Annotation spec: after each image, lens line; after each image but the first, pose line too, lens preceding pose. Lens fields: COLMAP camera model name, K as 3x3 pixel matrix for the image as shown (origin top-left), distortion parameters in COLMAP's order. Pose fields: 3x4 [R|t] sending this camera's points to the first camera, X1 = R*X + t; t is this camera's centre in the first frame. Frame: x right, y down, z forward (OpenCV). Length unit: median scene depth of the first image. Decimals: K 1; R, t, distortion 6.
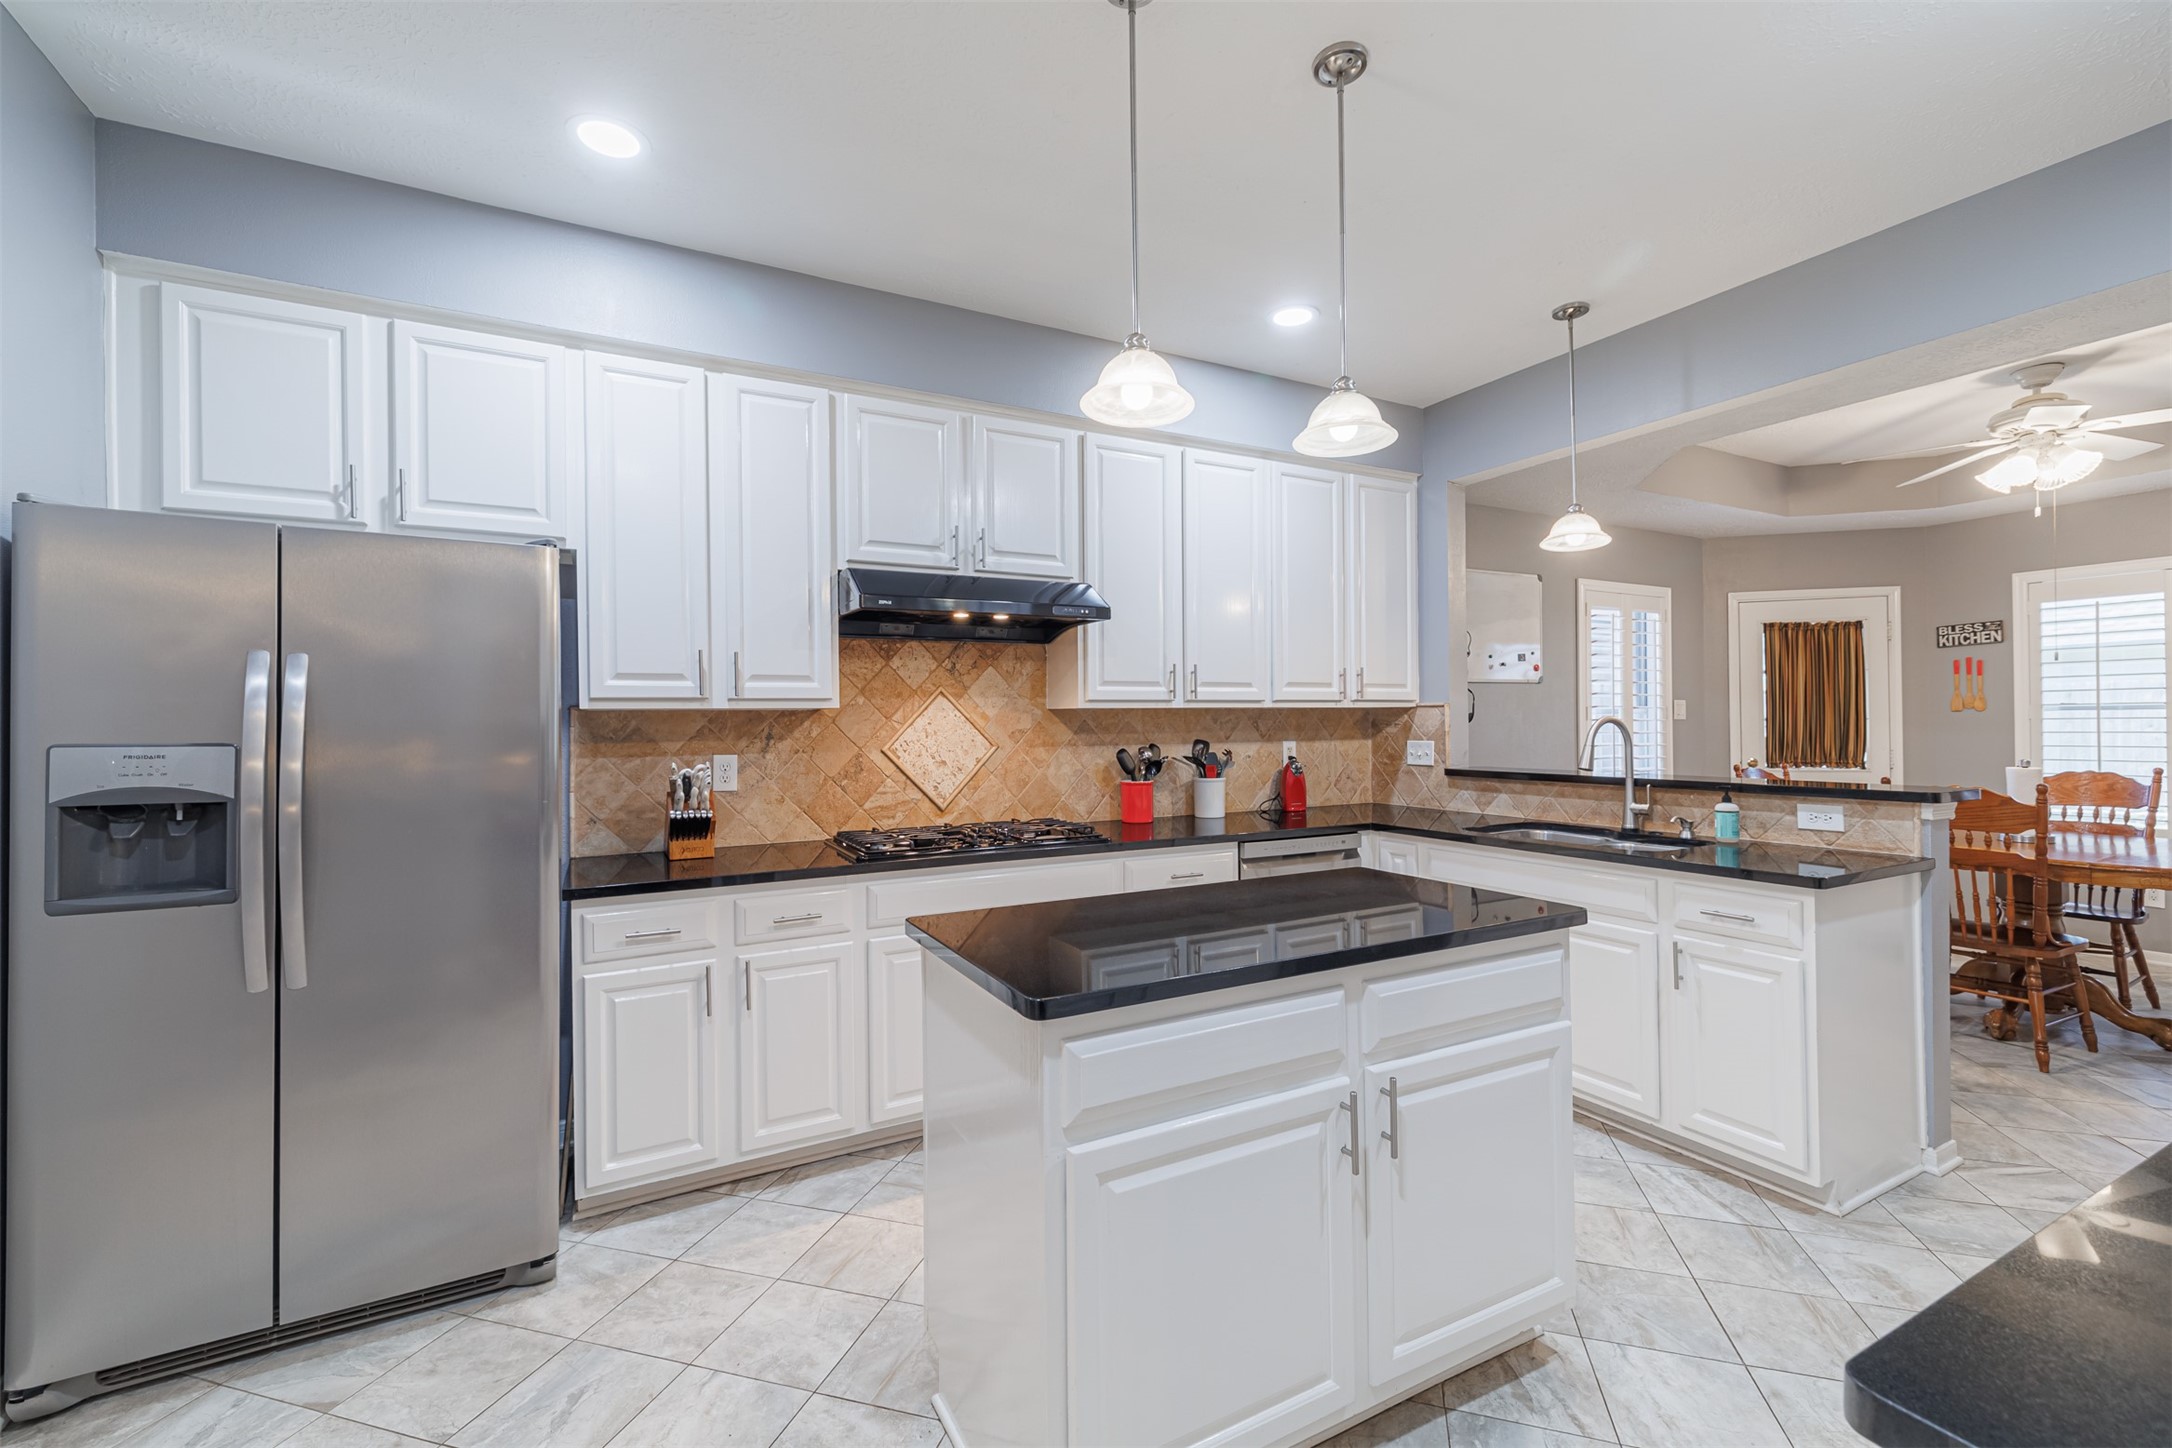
lens RADIAL K [[928.5, 0, 1077.7], [0, 928.5, 716.9], [0, 0, 1]] dist [0.004323, -0.001136]
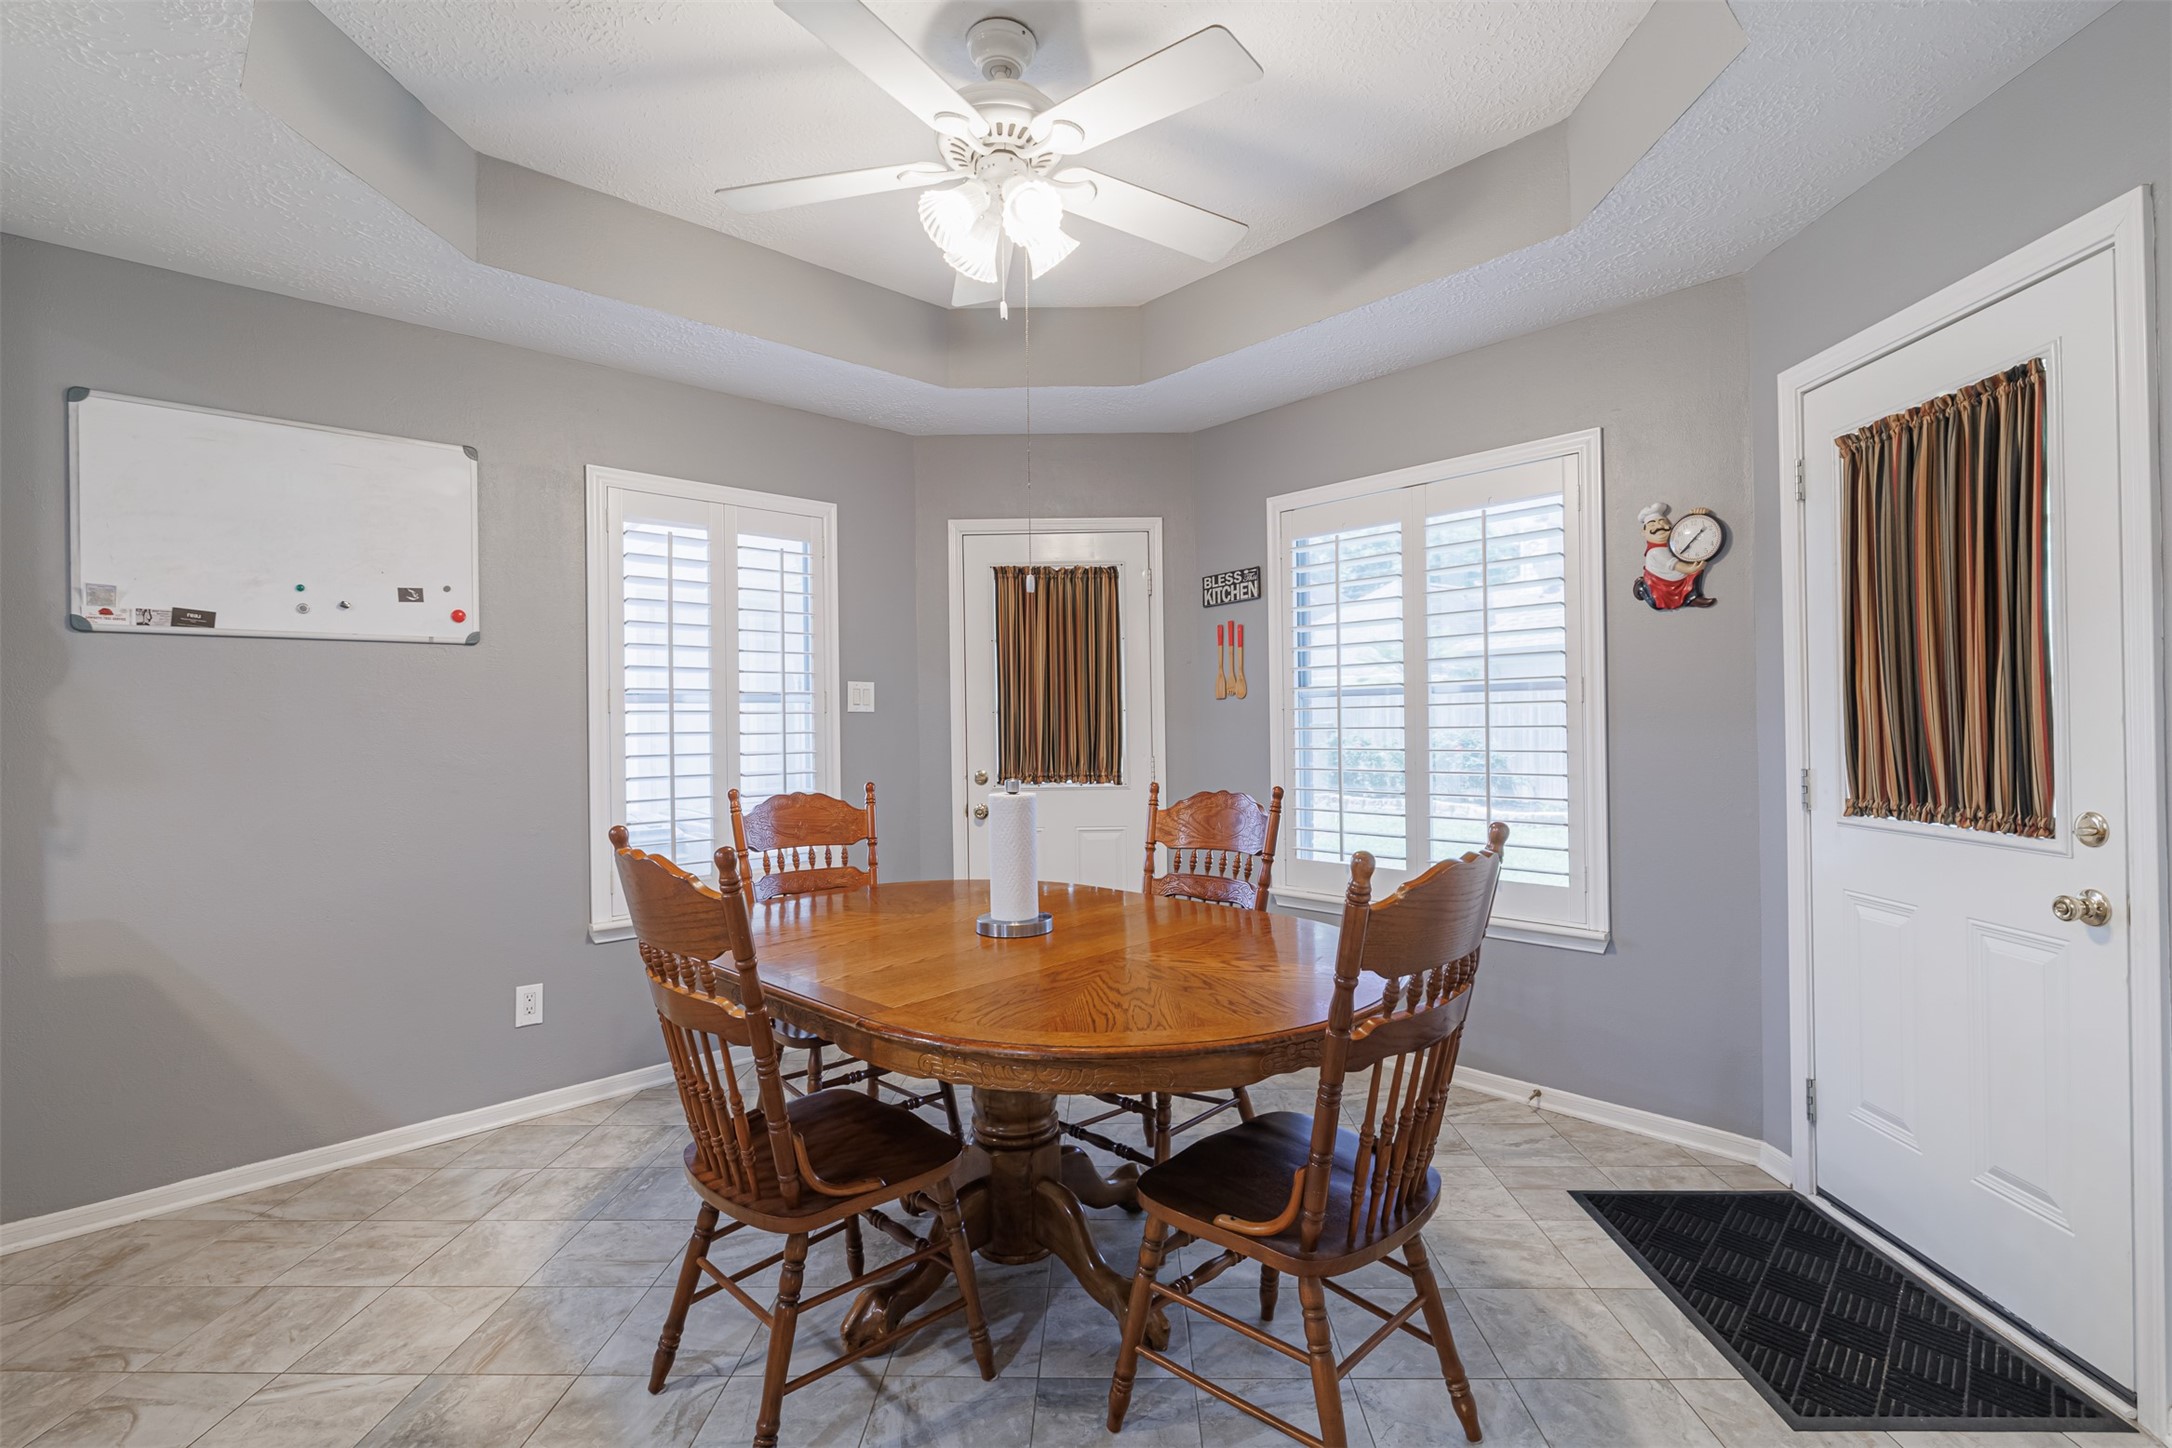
lens RADIAL K [[981.8, 0, 1119.8], [0, 981.8, 724.7], [0, 0, 1]] dist [-0.000520, -0.000540]
pose [[0.961591, -0.003792, 0.274459, 0.980641], [0.002447, 0.999983, 0.005244, 0.012795], [-0.274474, -0.004371, 0.961584, 0.467803]]
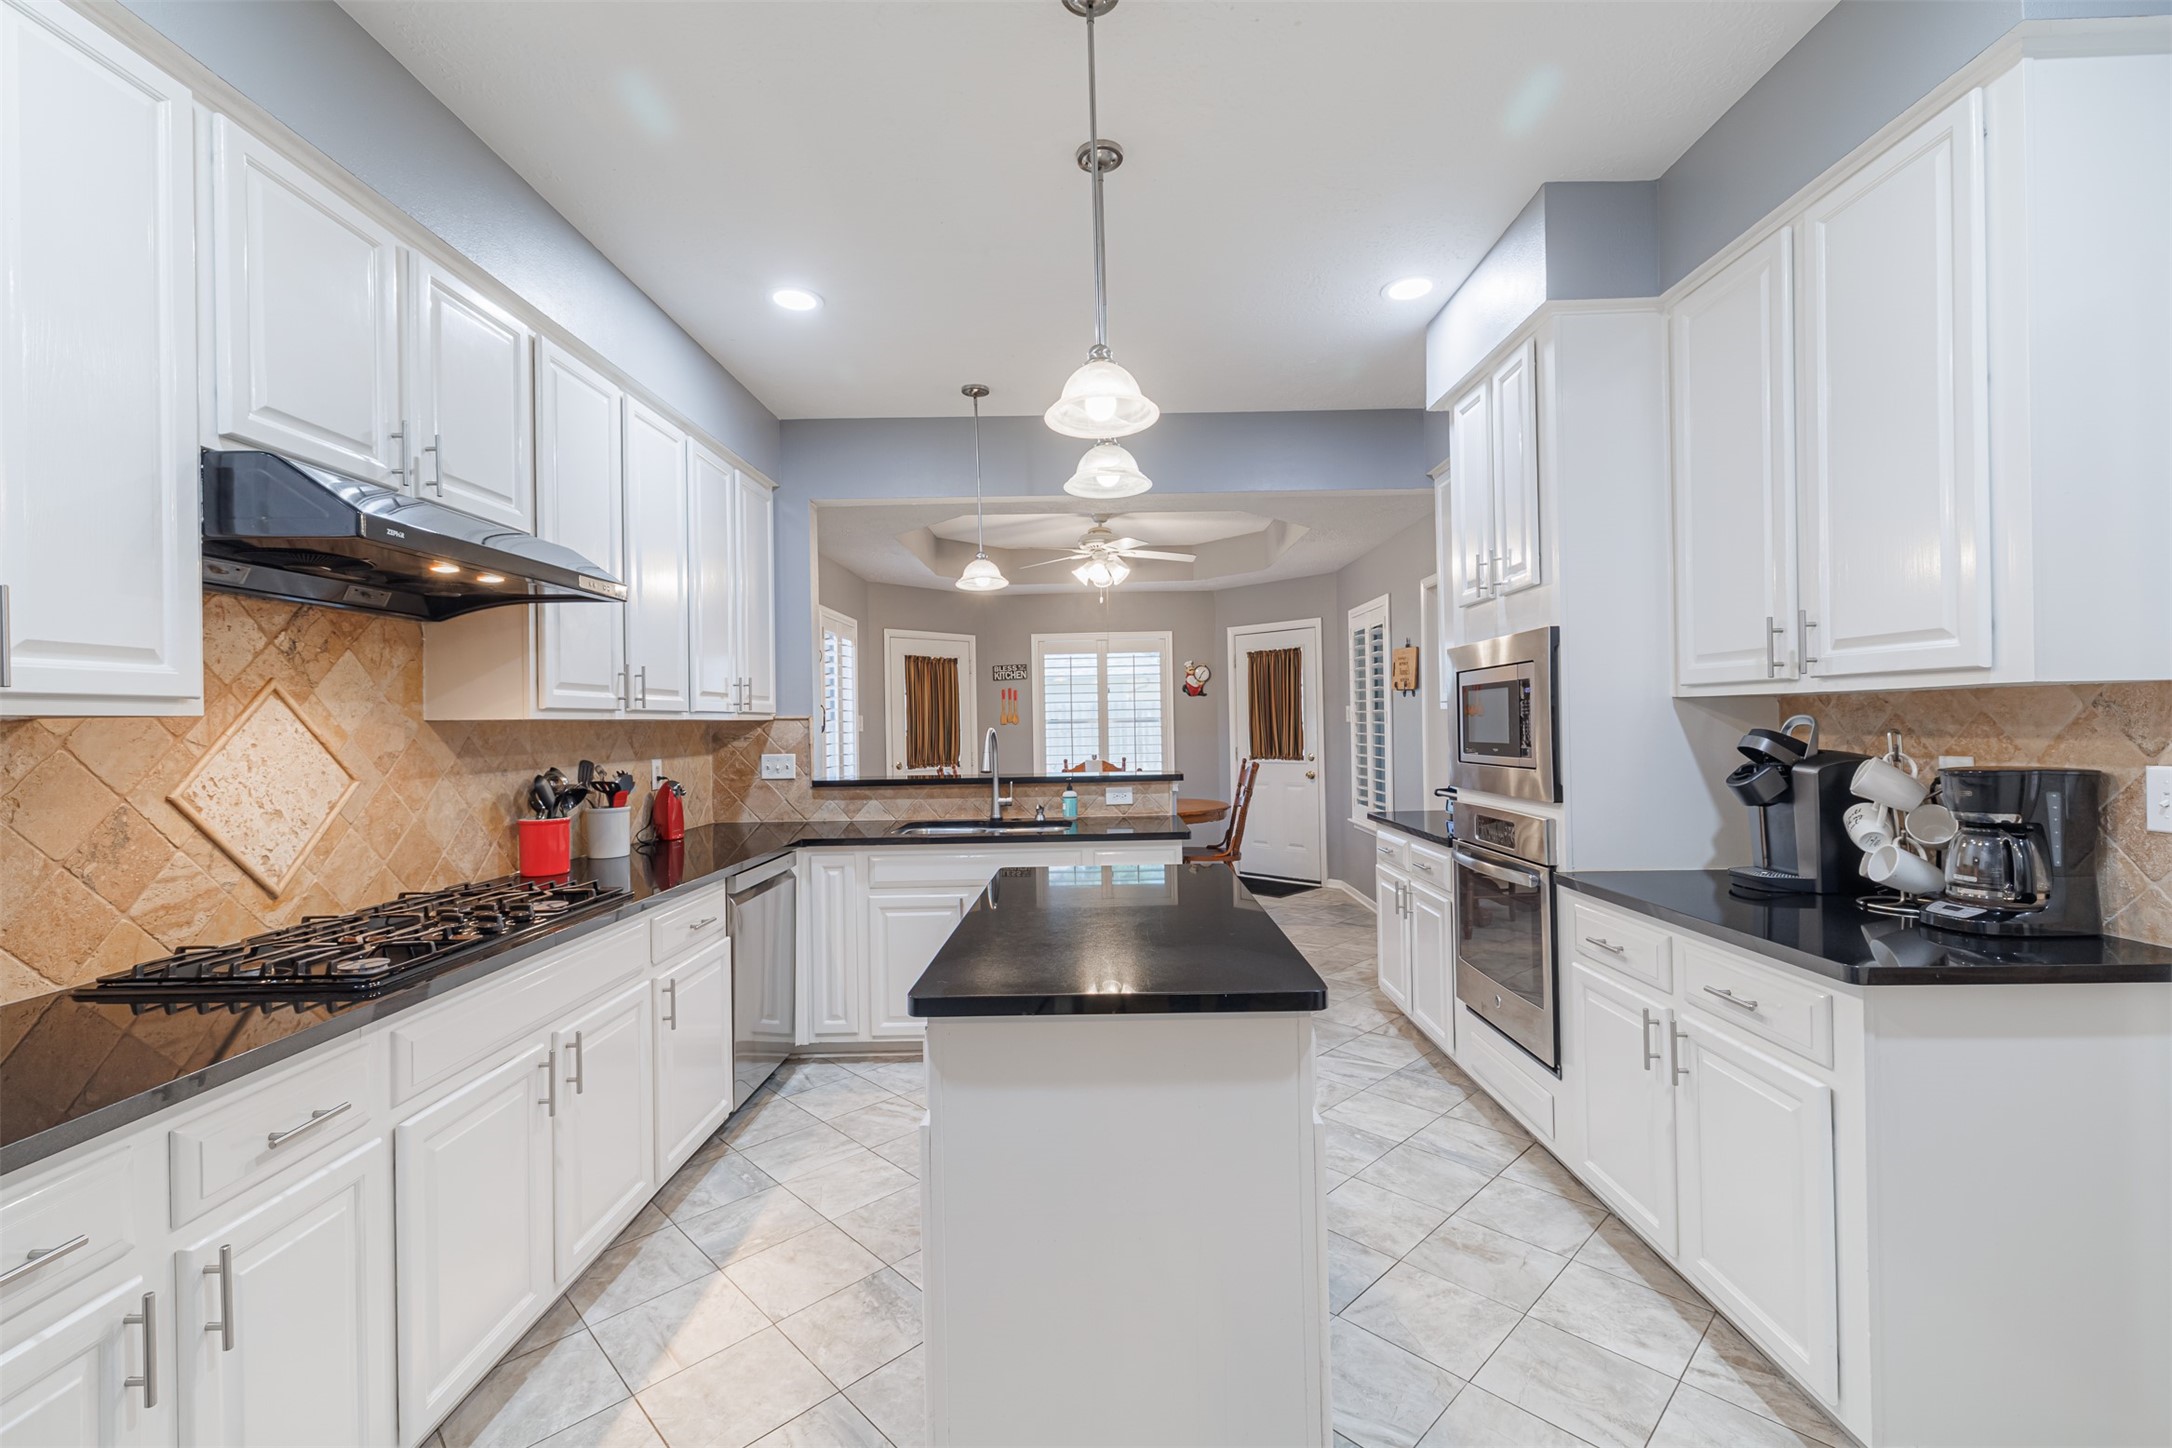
lens RADIAL K [[928.5, 0, 1116.1], [0, 928.5, 715.9], [0, 0, 1]] dist [0.004323, -0.001136]
pose [[0.457676, 0.007830, 0.889085, -0.393537], [0.008034, 0.999884, -0.012941, 0.000636], [-0.889083, 0.013065, 0.457560, 0.258763]]
